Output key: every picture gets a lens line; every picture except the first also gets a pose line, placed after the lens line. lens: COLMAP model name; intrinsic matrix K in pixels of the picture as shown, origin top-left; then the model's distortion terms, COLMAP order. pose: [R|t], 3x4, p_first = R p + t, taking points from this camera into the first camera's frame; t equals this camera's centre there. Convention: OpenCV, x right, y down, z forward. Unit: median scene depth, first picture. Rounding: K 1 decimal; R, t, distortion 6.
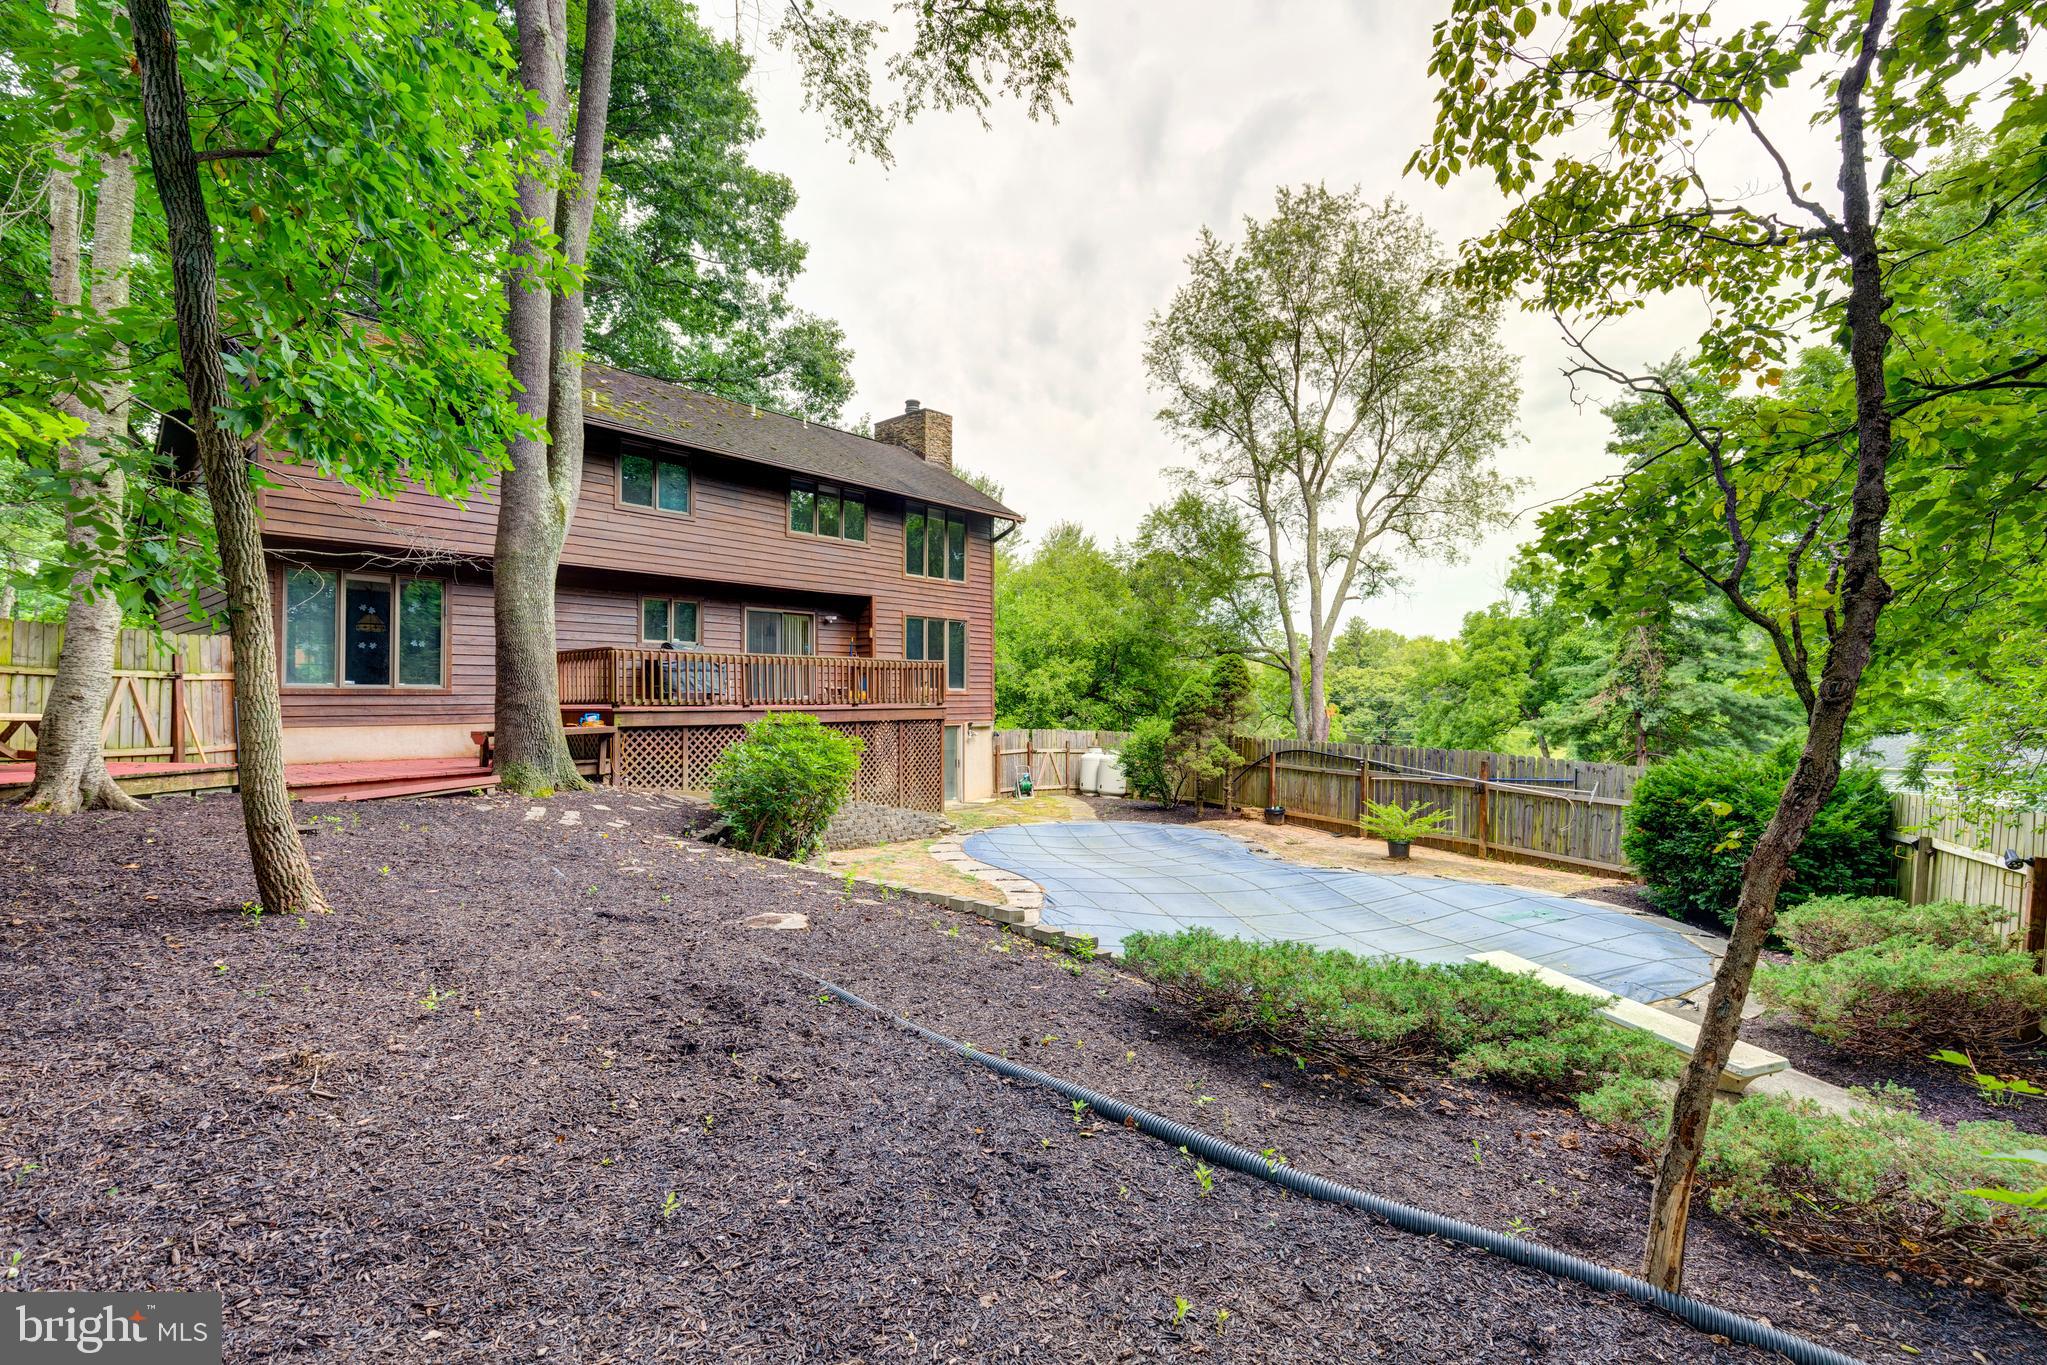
lens RADIAL K [[940.4, 0, 1024.0], [0, 940.4, 649.6], [0, 0, 1]] dist [-0.002247, -0.000130]
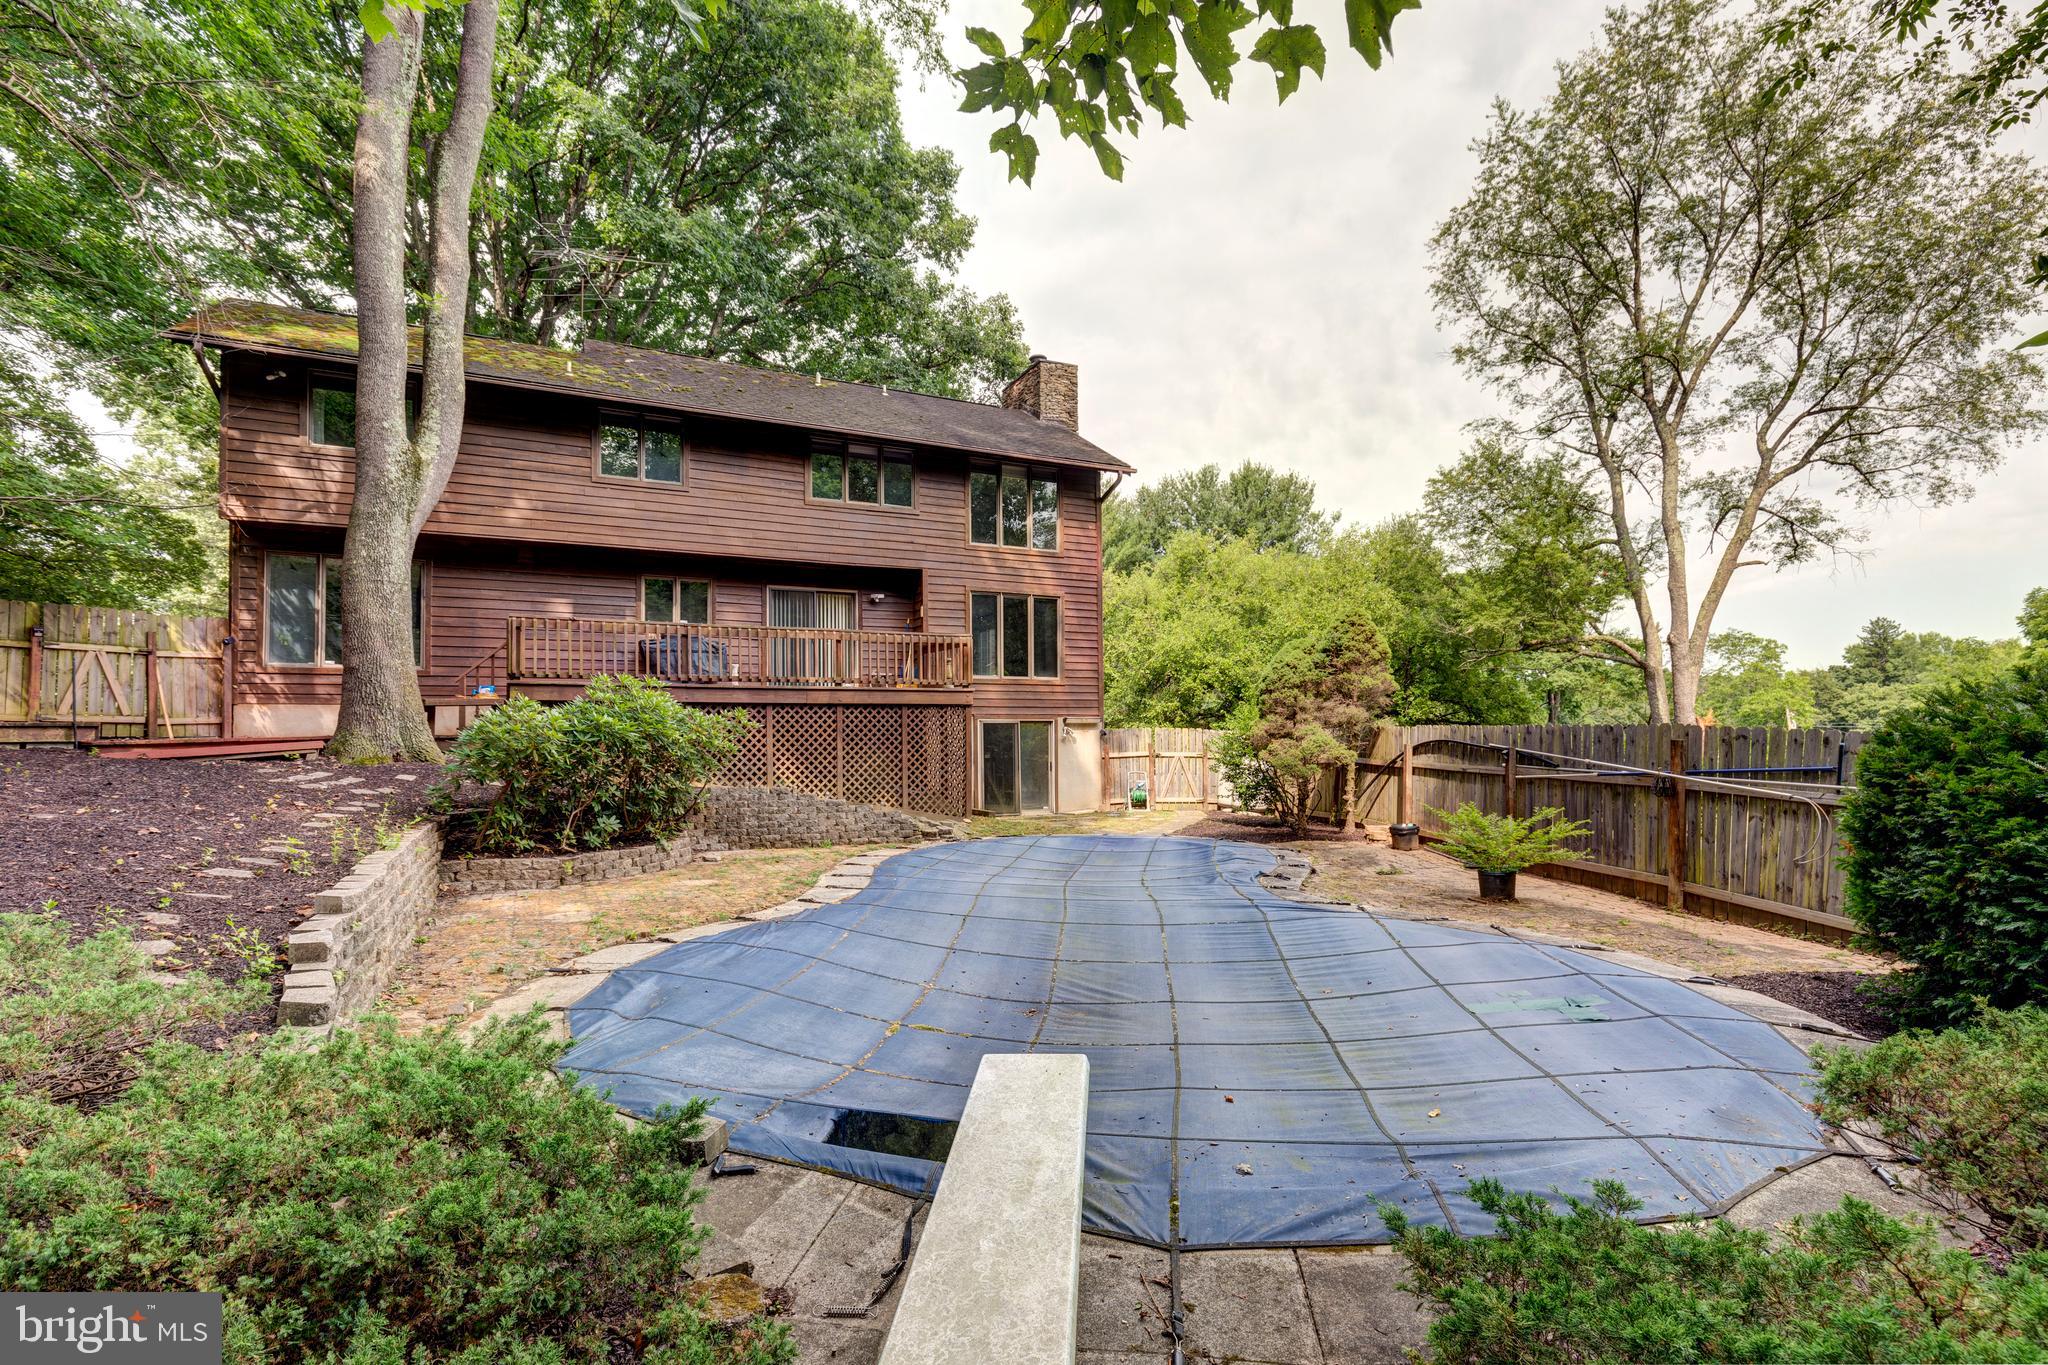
lens RADIAL K [[945.9, 0, 1015.1], [0, 945.9, 696.2], [0, 0, 1]] dist [-0.000795, -0.000375]
pose [[0.912226, -0.023777, -0.408997, 0.139883], [0.027058, 0.999631, 0.002237, 0.031357], [0.408793, -0.013108, 0.912533, 0.123371]]
